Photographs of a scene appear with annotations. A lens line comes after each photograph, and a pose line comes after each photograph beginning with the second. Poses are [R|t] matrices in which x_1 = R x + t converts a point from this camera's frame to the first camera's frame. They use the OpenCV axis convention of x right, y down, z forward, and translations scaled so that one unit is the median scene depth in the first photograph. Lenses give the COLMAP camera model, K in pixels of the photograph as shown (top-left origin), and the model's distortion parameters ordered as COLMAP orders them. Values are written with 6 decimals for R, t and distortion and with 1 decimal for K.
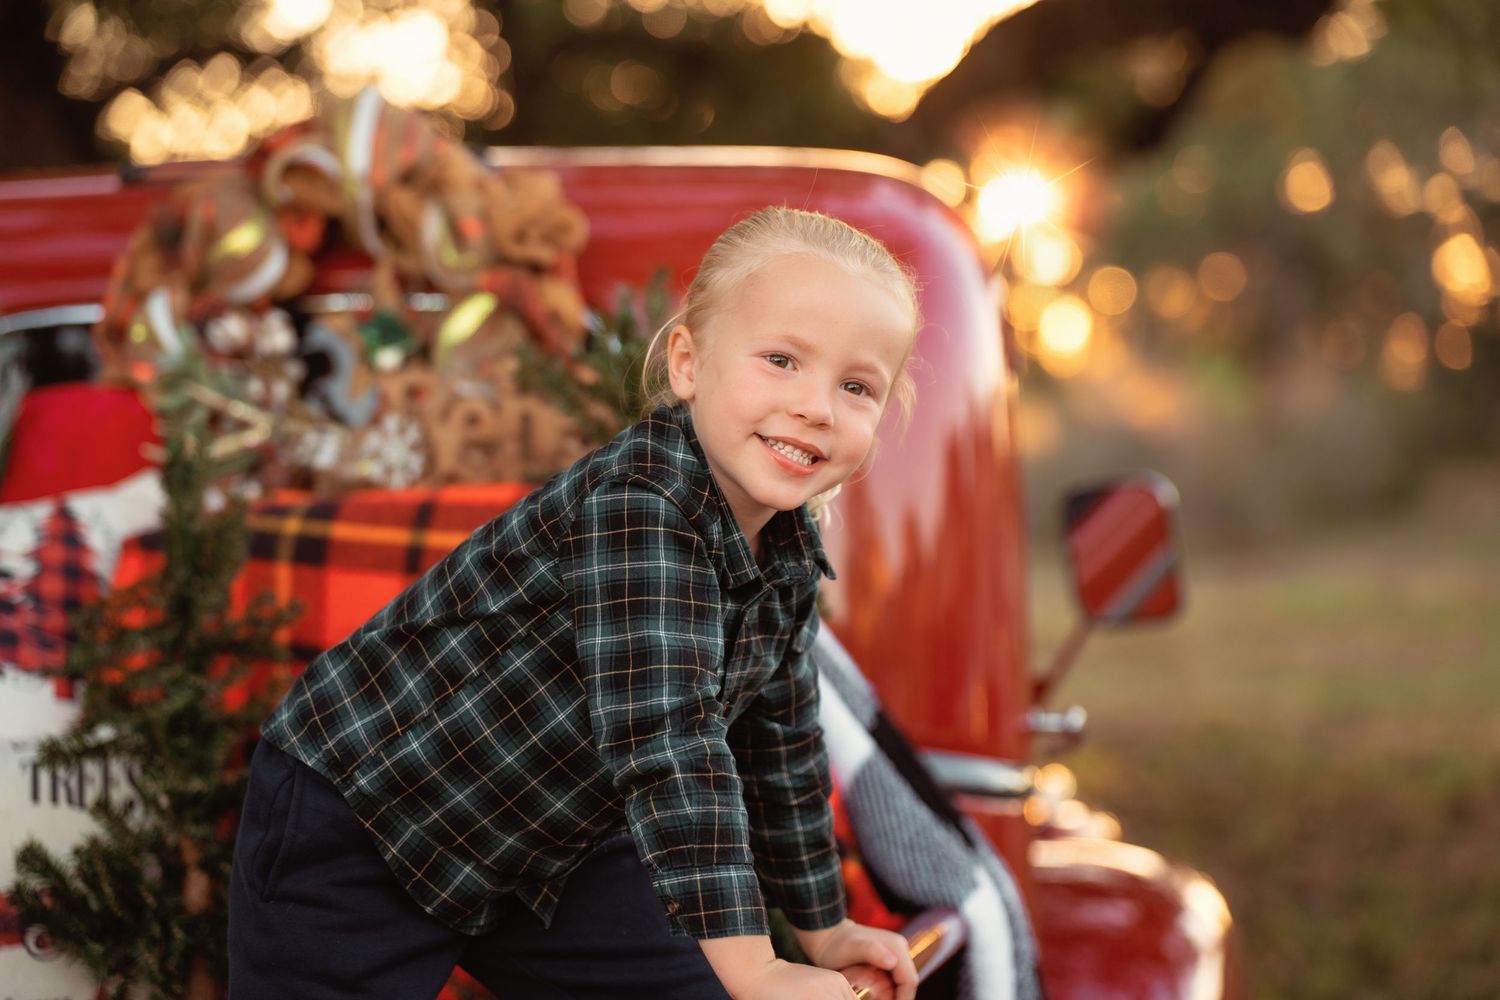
lens RADIAL K [[4097.6, 0, 747.6], [0, 4097.6, 493.0], [0, 0, 1]] dist [0.866011, 0.000000]
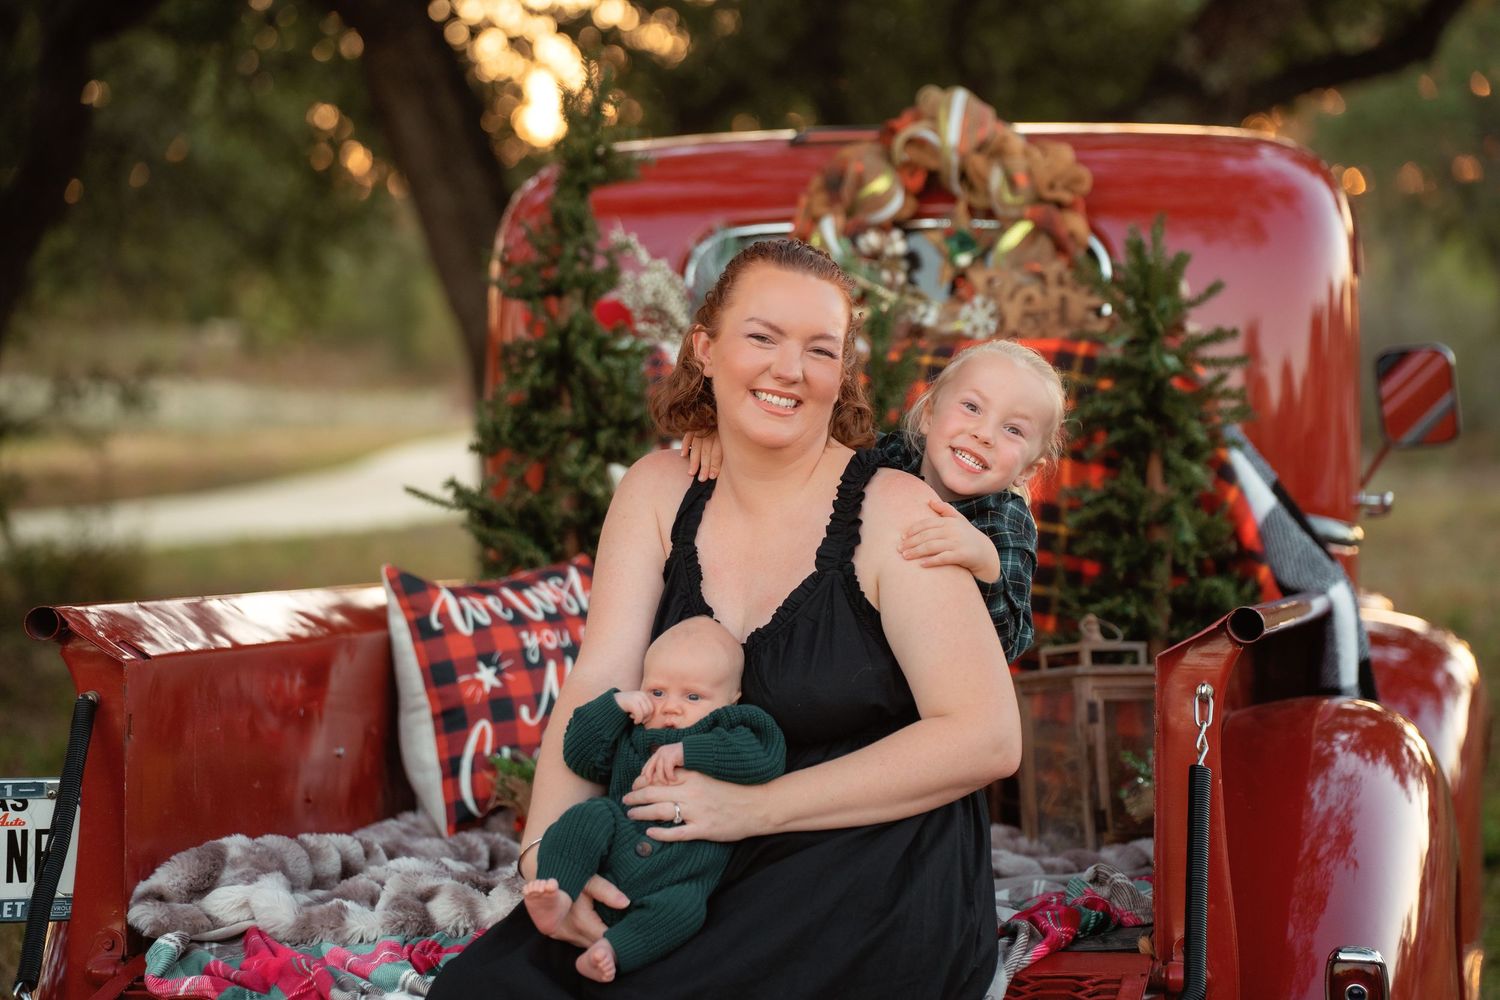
lens RADIAL K [[4393.6, 0, 778.3], [0, 4393.6, 498.6], [0, 0, 1]] dist [1.348125, 0.000000]
pose [[0.999033, 0.028389, -0.033580, -0.100432], [-0.027414, 0.999199, 0.029167, 0.012832], [0.034381, -0.028218, 0.999010, -0.753855]]
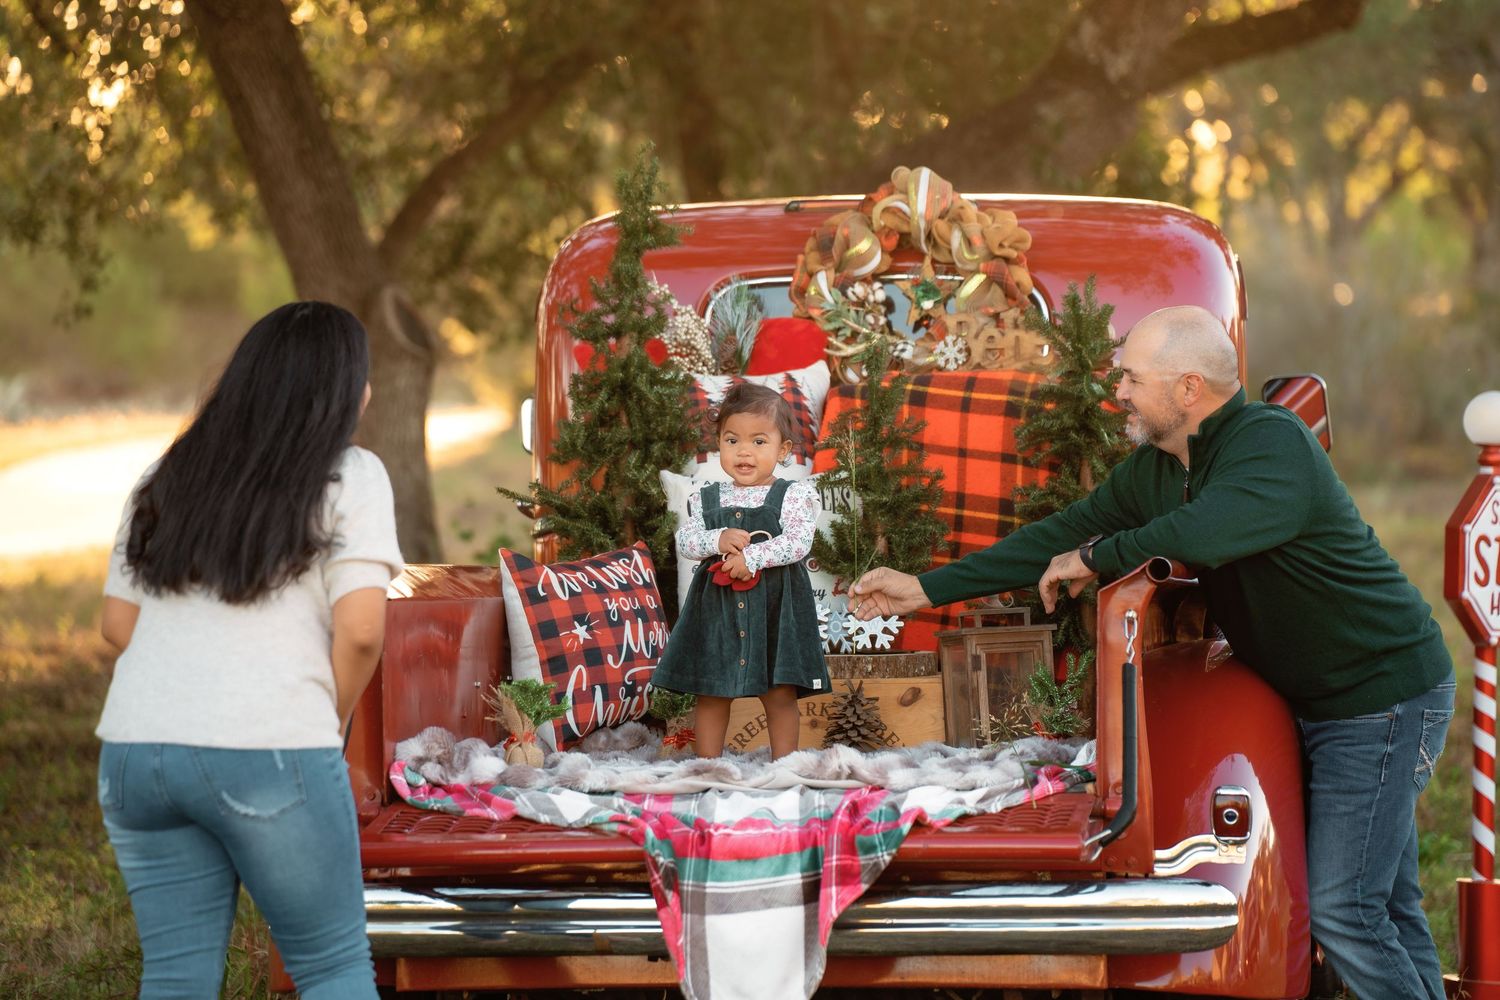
lens RADIAL K [[6632.1, 0, 818.6], [0, 6632.1, 465.1], [0, 0, 1]] dist [2.593315, 0.000000]
pose [[0.999472, 0.025175, 0.020538, -0.209904], [-0.025410, 0.999613, 0.011287, 0.010011], [-0.020246, -0.011803, 0.999725, -2.271487]]
